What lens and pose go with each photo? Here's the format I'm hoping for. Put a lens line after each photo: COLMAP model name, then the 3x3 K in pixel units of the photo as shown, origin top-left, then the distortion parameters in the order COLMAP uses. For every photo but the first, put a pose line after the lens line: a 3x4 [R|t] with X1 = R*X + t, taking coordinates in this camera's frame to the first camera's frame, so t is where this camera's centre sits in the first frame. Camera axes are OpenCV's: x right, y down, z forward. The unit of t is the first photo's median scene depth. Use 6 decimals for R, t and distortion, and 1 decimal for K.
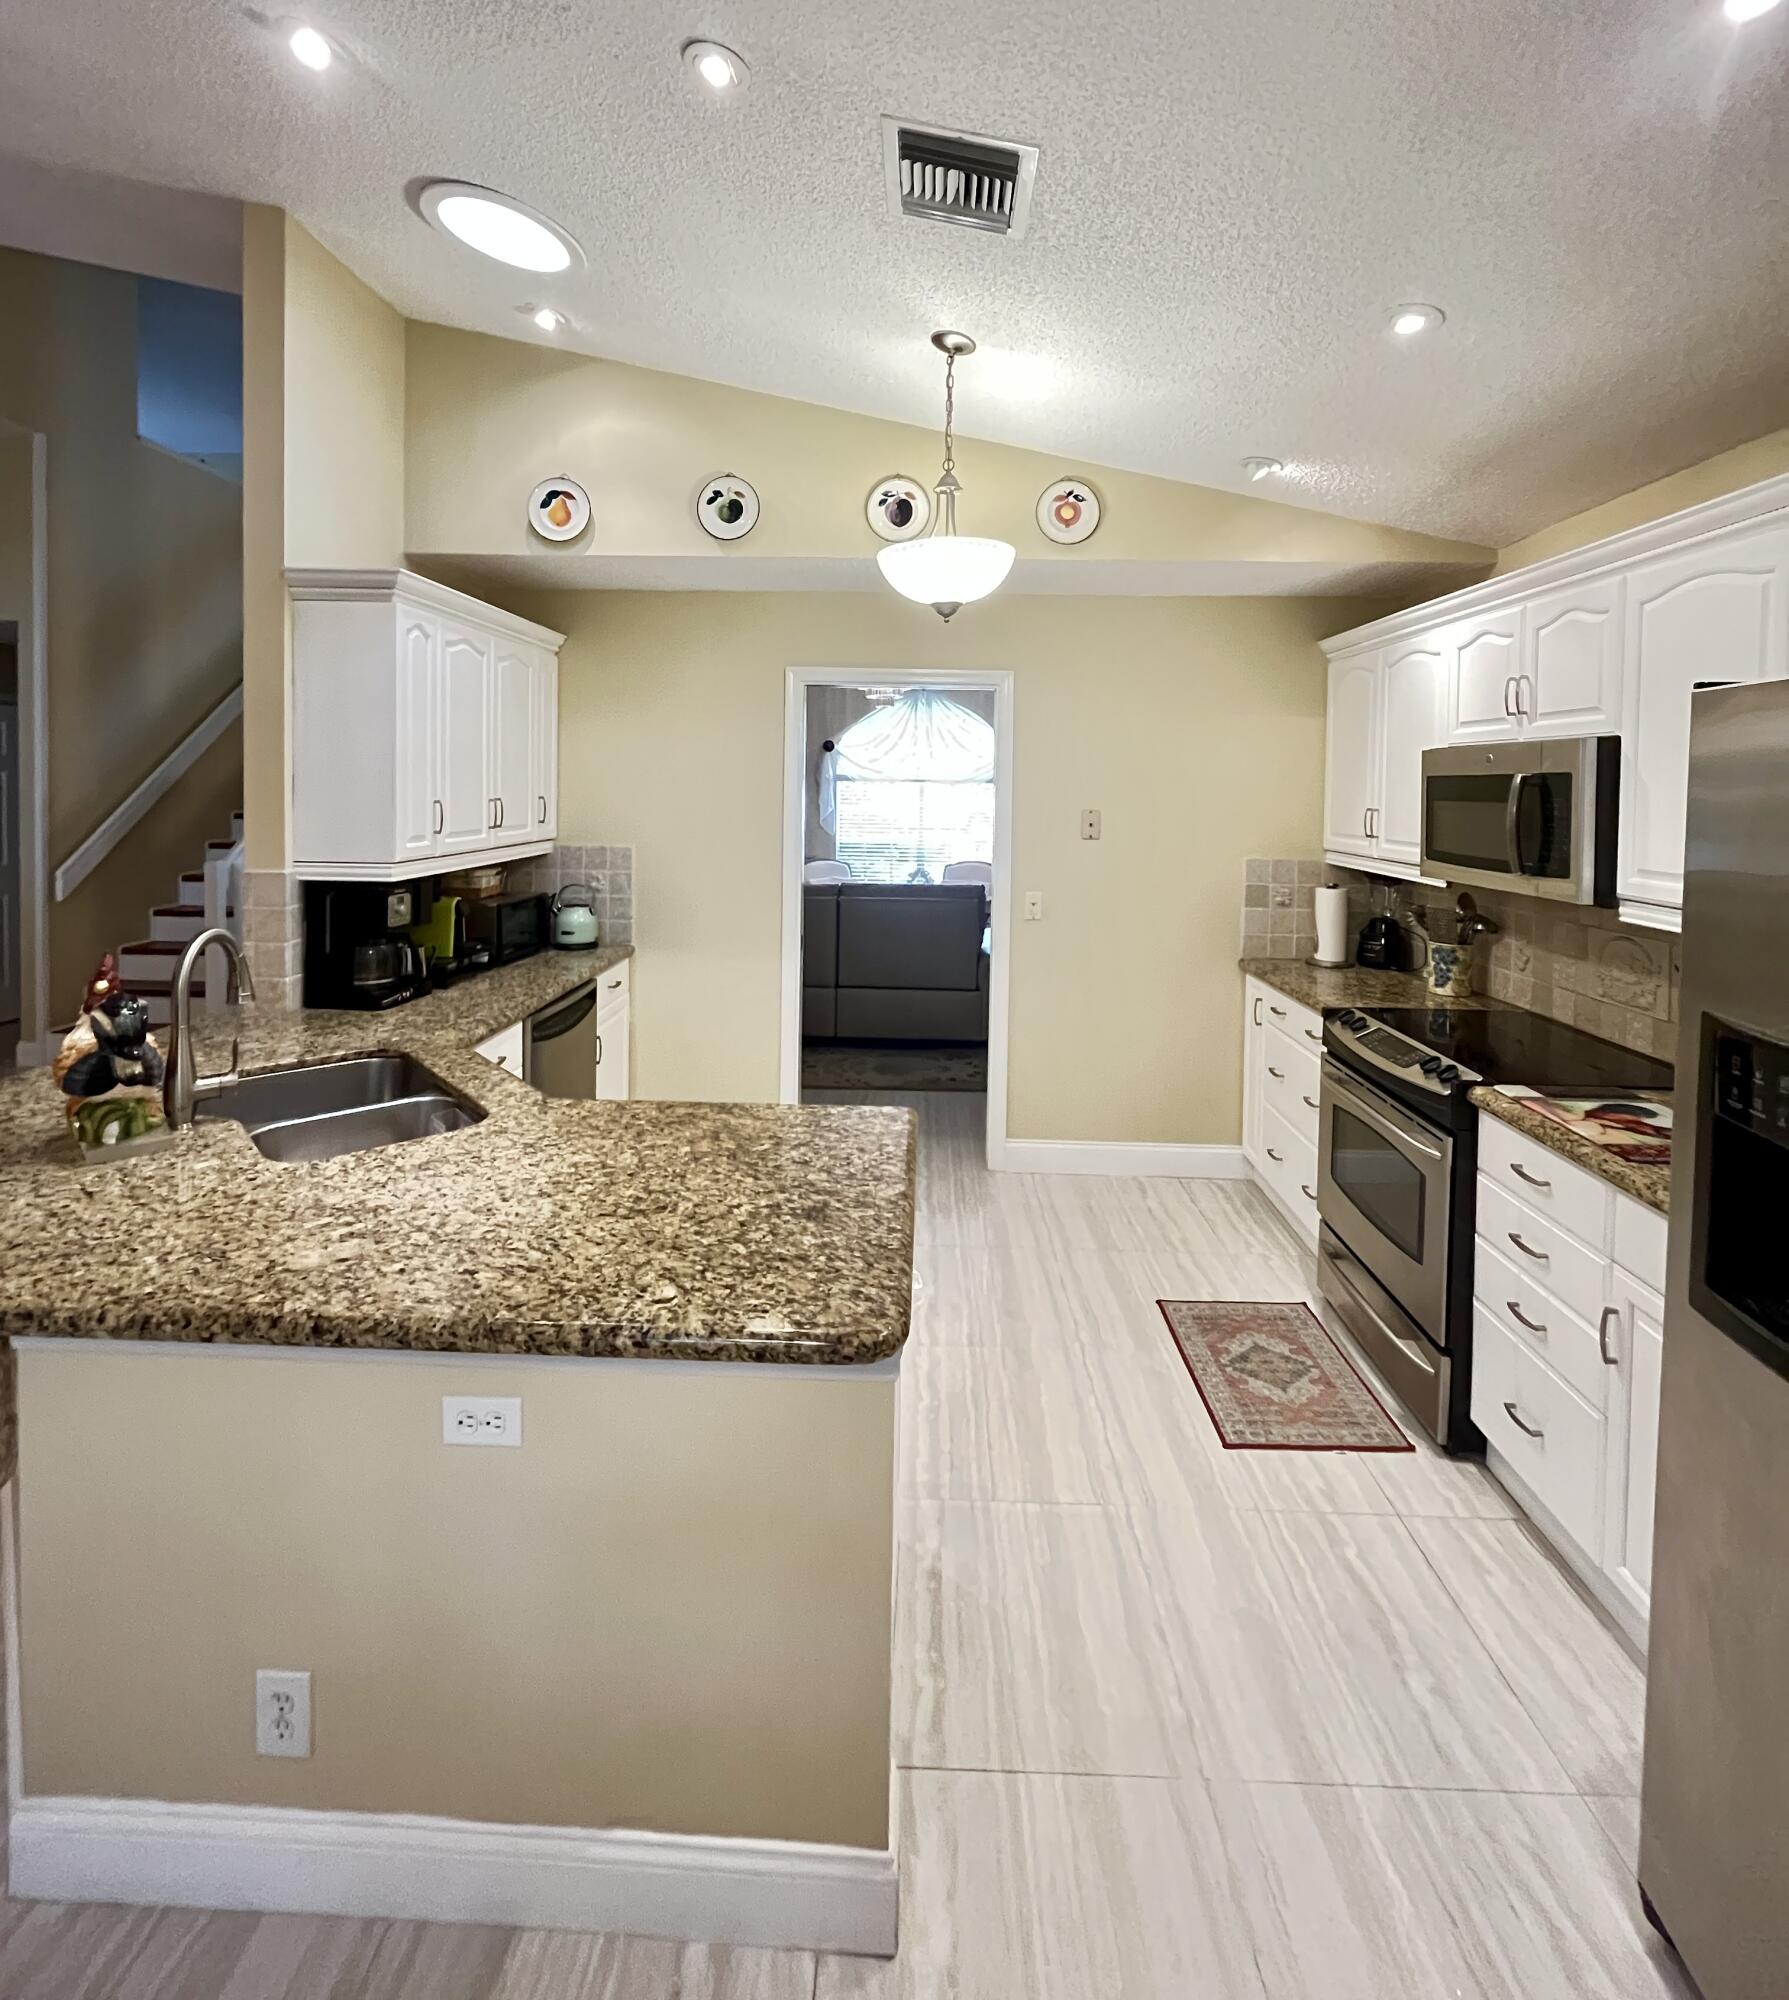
lens RADIAL K [[965.4, 0, 897.1], [0, 965.4, 815.3], [0, 0, 1]] dist [-0.003233, 0.000457]
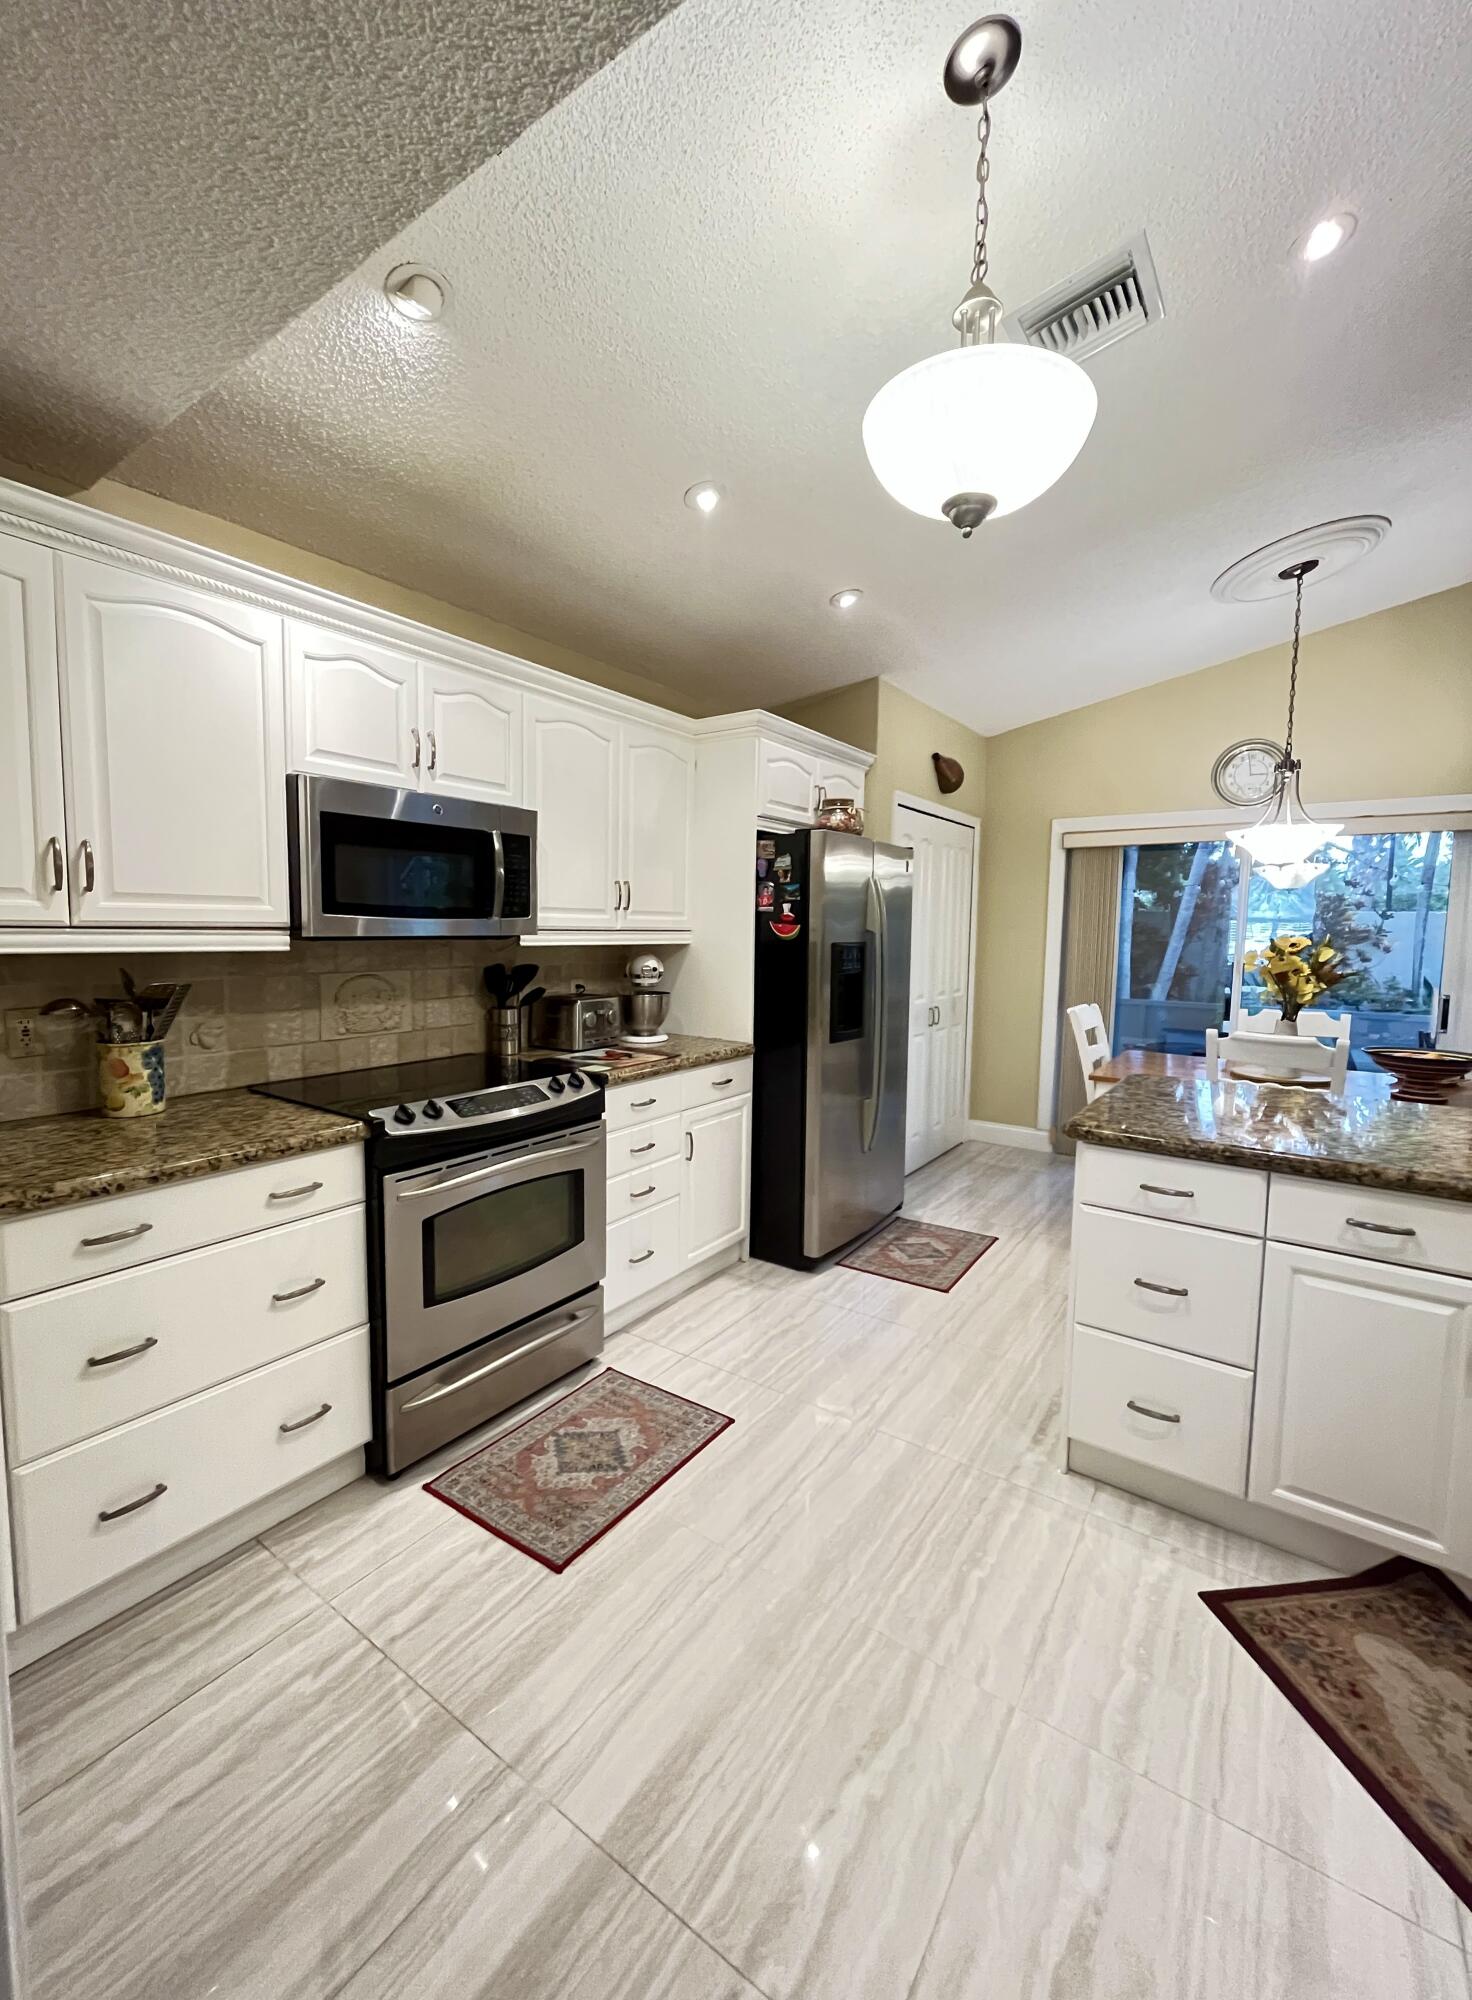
lens RADIAL K [[822.1, 0, 712.8], [0, 822.1, 998.7], [0, 0, 1]] dist [-0.000563, -0.000082]
pose [[-0.827682, -0.074949, 0.556169, -0.123597], [-0.007600, 0.992448, 0.122431, 0.030600], [-0.561145, 0.097107, -0.822001, 1.489245]]
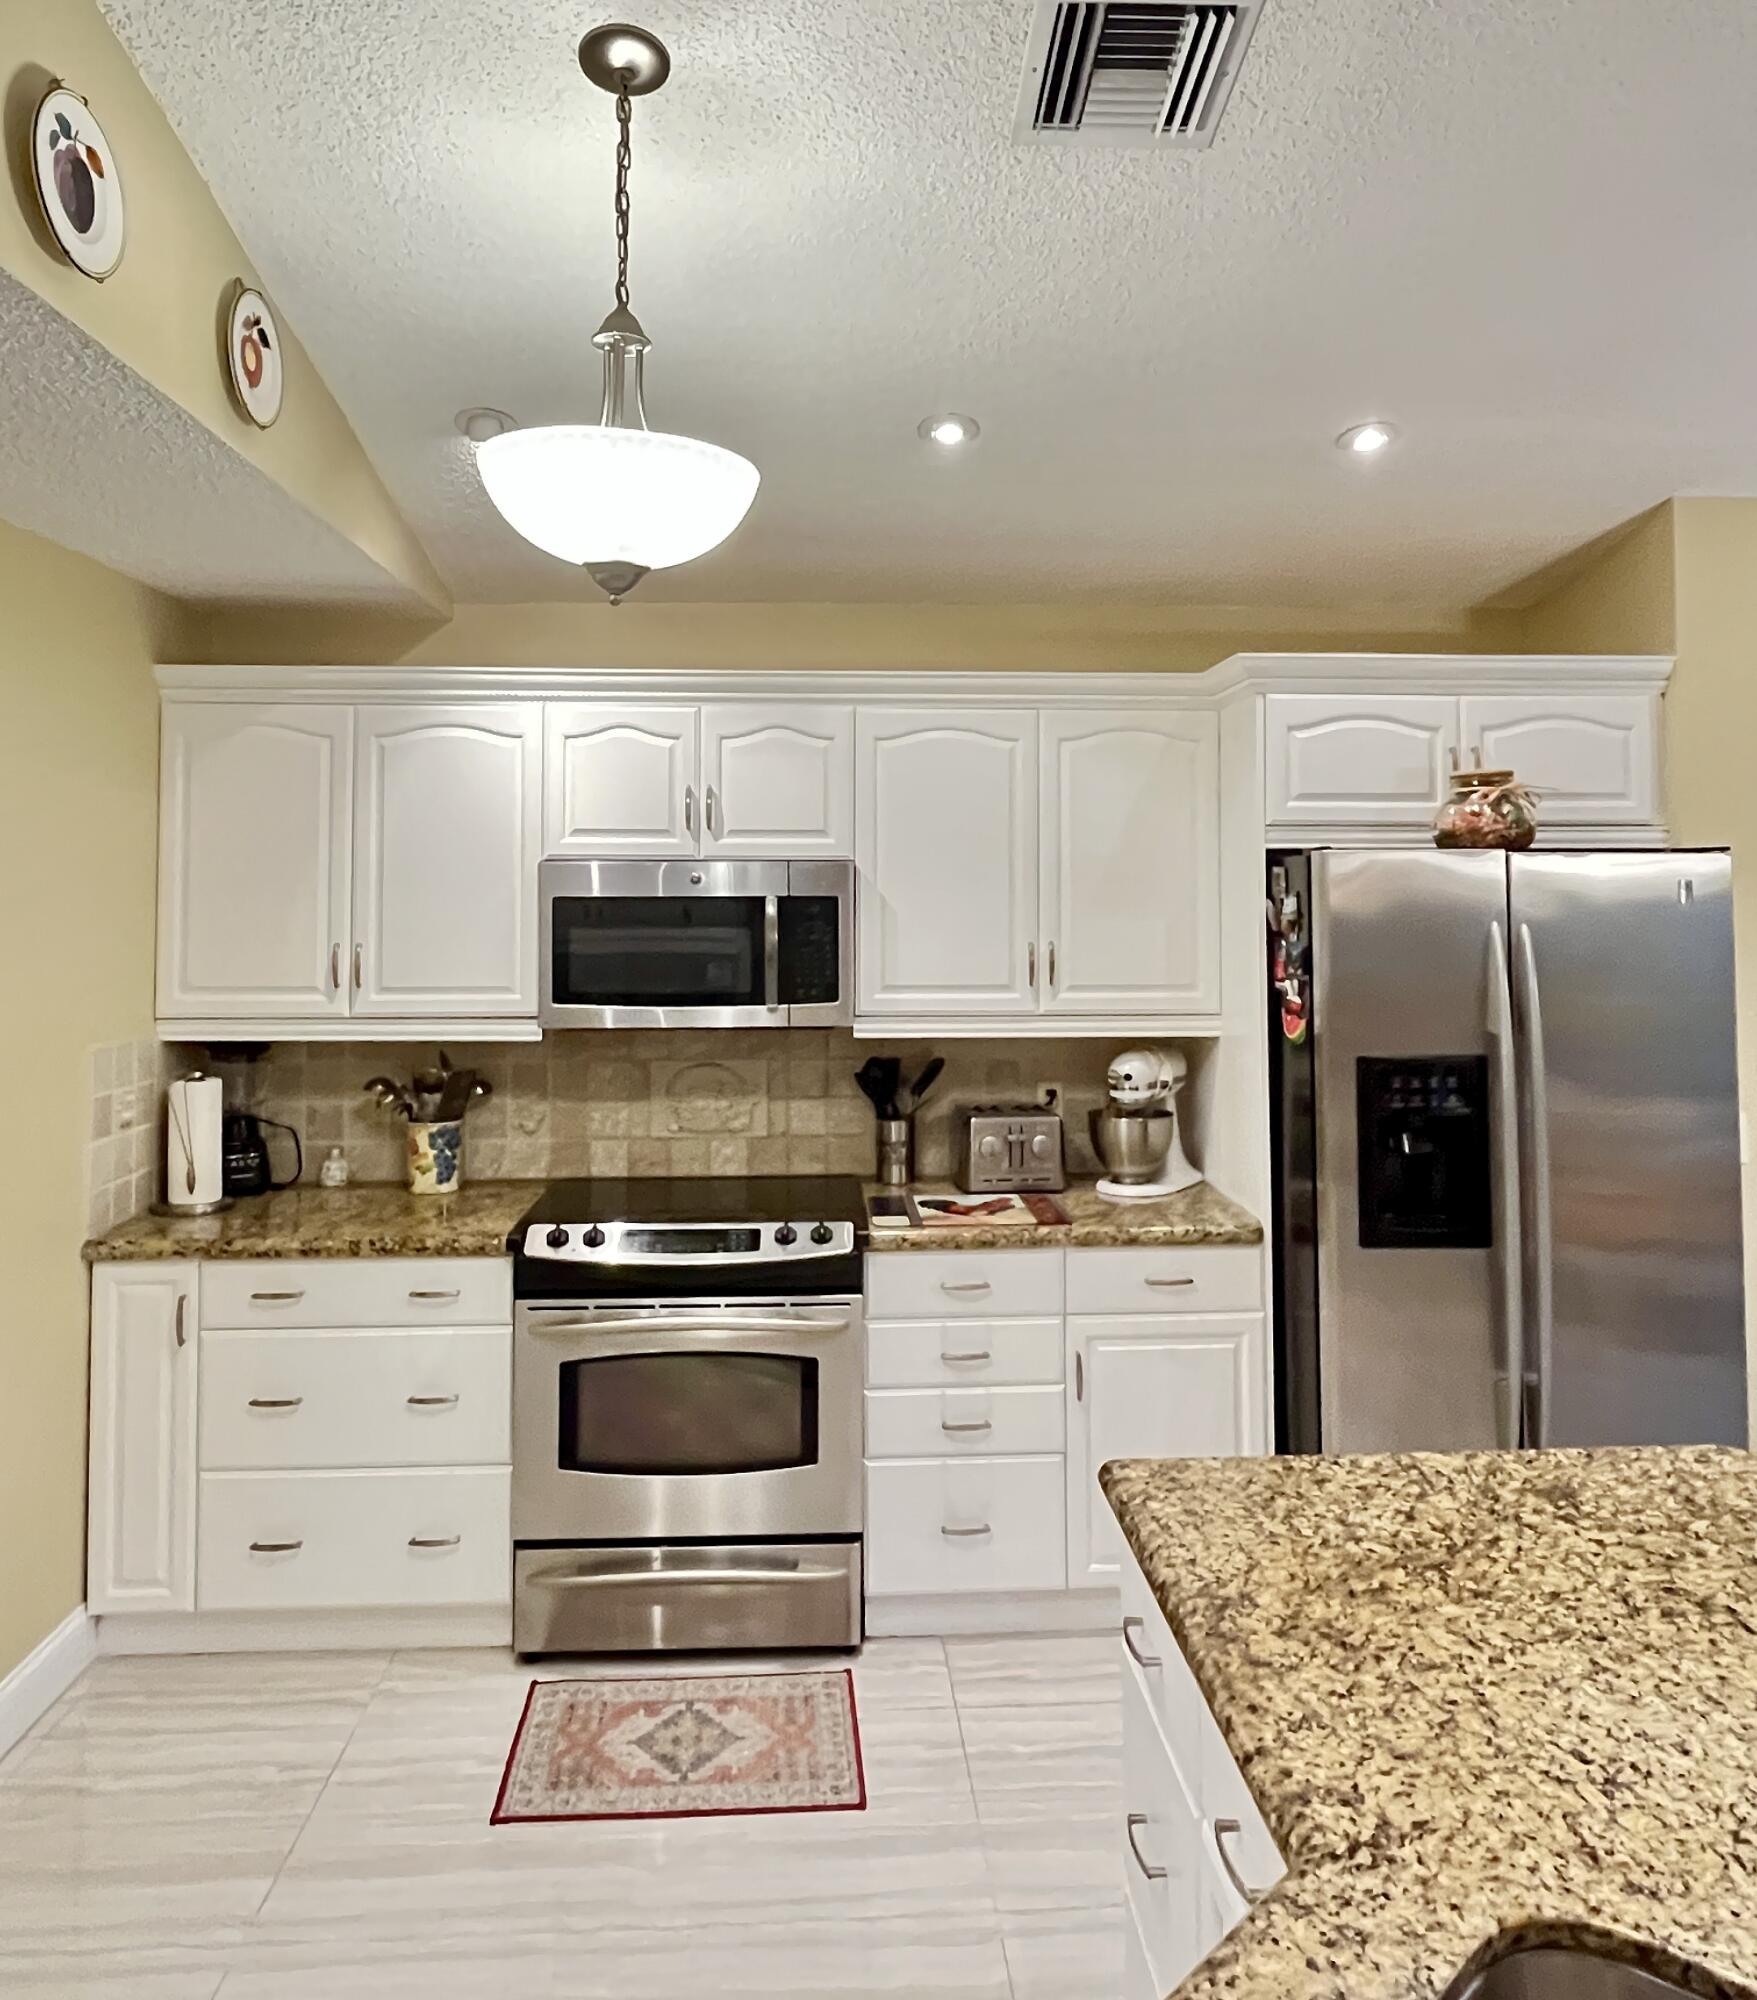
lens RADIAL K [[1444.6, 0, 875.1], [0, 1444.6, 847.8], [0, 0, 1]] dist [0.003604, 0.000570]
pose [[-0.079466, 0.019368, 0.996649, -0.663418], [0.031767, 0.999353, -0.016888, -0.055556], [-0.996331, 0.030318, -0.080029, 0.890843]]
